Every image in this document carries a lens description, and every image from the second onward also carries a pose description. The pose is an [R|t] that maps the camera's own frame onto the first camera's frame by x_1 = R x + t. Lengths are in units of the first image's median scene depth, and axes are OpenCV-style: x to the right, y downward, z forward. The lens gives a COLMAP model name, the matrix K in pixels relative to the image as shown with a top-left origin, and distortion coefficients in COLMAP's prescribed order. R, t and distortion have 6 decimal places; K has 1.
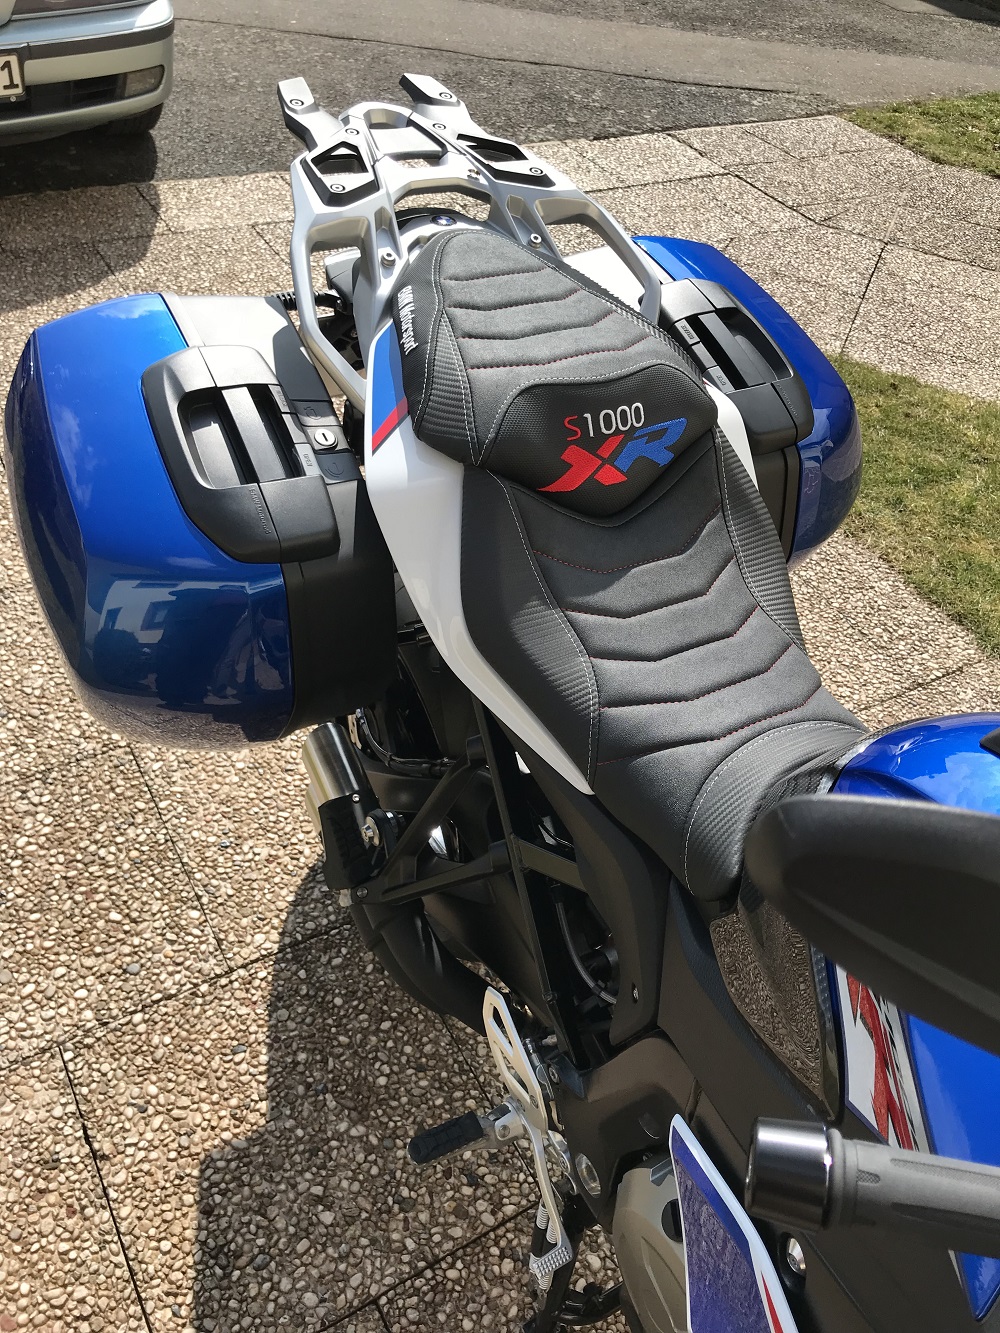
lens RADIAL K [[1099.6, 0, 503.9], [0, 1099.6, 662.2], [0, 0, 1]] dist [-0.002396, 0.007011]
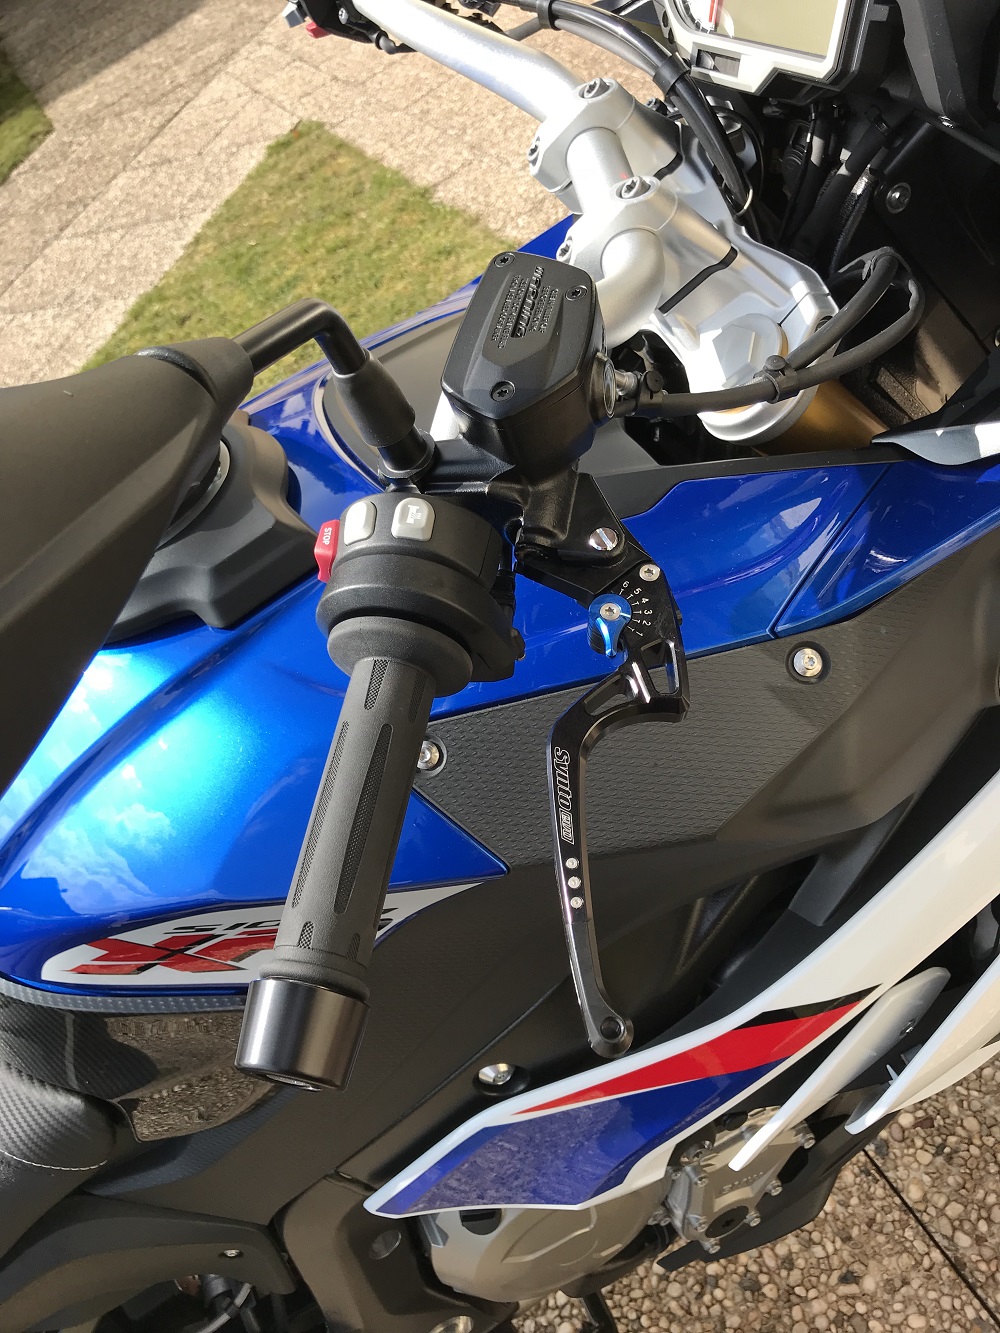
lens RADIAL K [[1099.6, 0, 500.4], [0, 1099.6, 666.3], [0, 0, 1]] dist [-0.002396, 0.007011]
pose [[0.007654, -0.822160, 0.569205, 0.014111], [0.908457, 0.243607, 0.339649, 0.100975], [-0.417908, 0.514499, 0.748761, 0.087705]]
